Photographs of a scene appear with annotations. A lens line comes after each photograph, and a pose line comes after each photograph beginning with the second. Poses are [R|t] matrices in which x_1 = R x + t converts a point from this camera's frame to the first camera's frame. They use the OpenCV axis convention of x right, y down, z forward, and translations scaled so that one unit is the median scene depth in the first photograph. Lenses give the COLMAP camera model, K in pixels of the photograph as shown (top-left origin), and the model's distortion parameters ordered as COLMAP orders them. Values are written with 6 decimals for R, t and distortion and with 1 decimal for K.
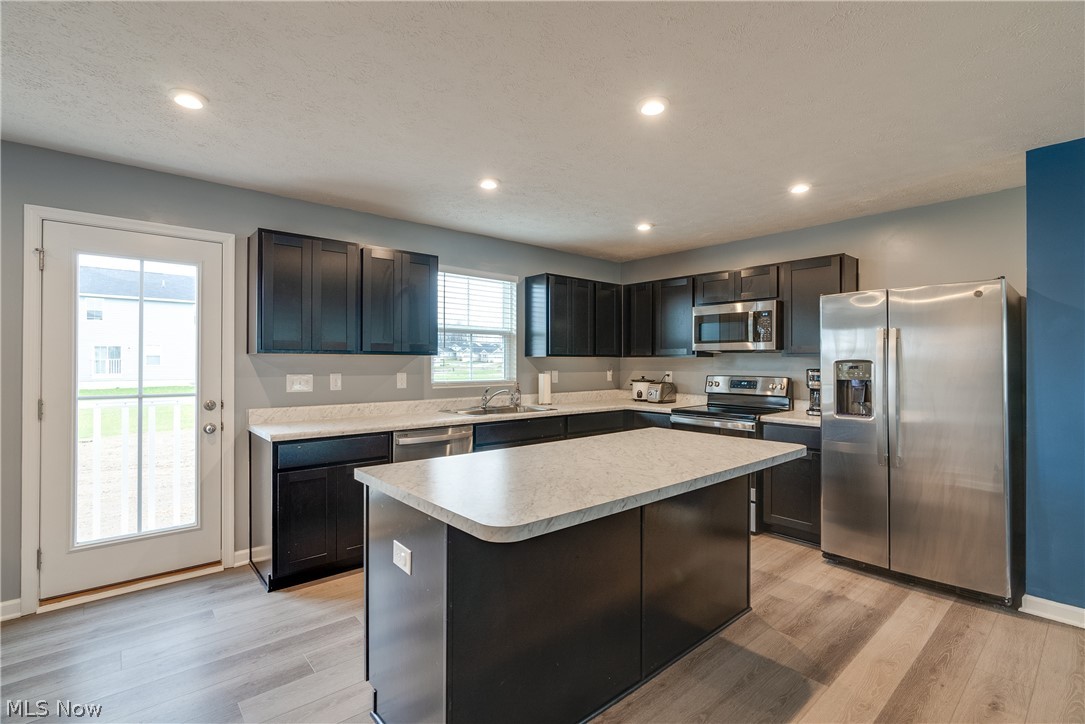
lens RADIAL K [[496.3, 0, 542.9], [0, 496.3, 358.4], [0, 0, 1]] dist [-0.017943, 0.008022]
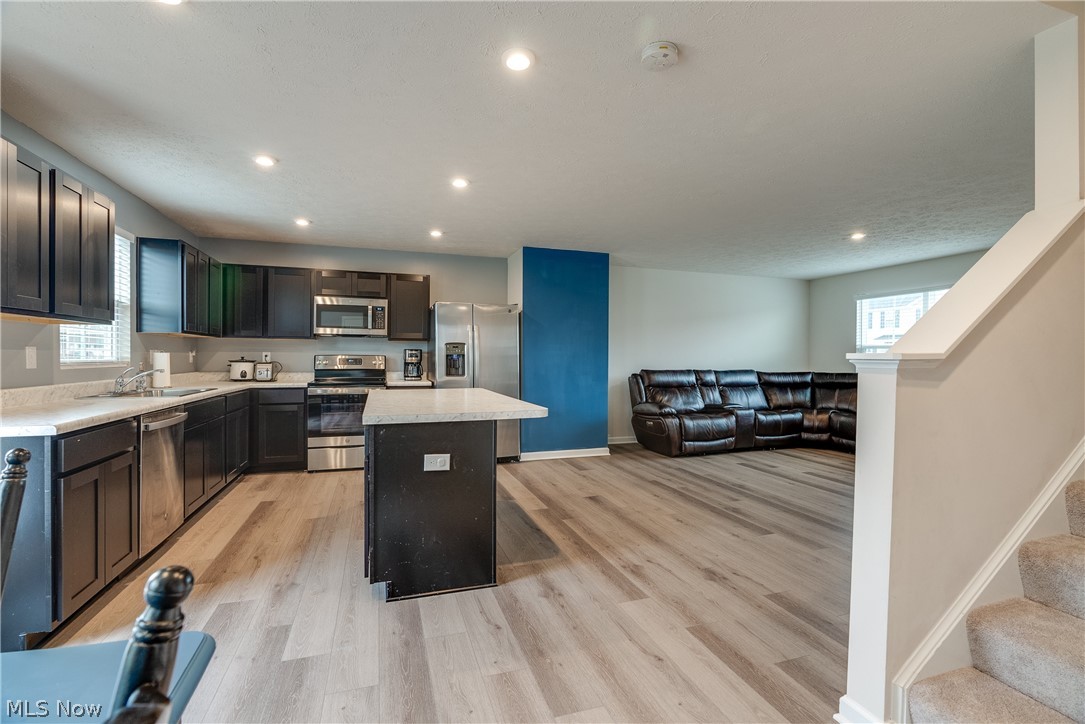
lens RADIAL K [[490.9, 0, 545.6], [0, 490.9, 359.0], [0, 0, 1]] dist [-0.009932, 0.004279]
pose [[0.376941, -0.004078, 0.926228, -0.766270], [-0.010401, 0.999909, 0.008635, 0.039093], [-0.926179, -0.012889, 0.376864, 0.077112]]
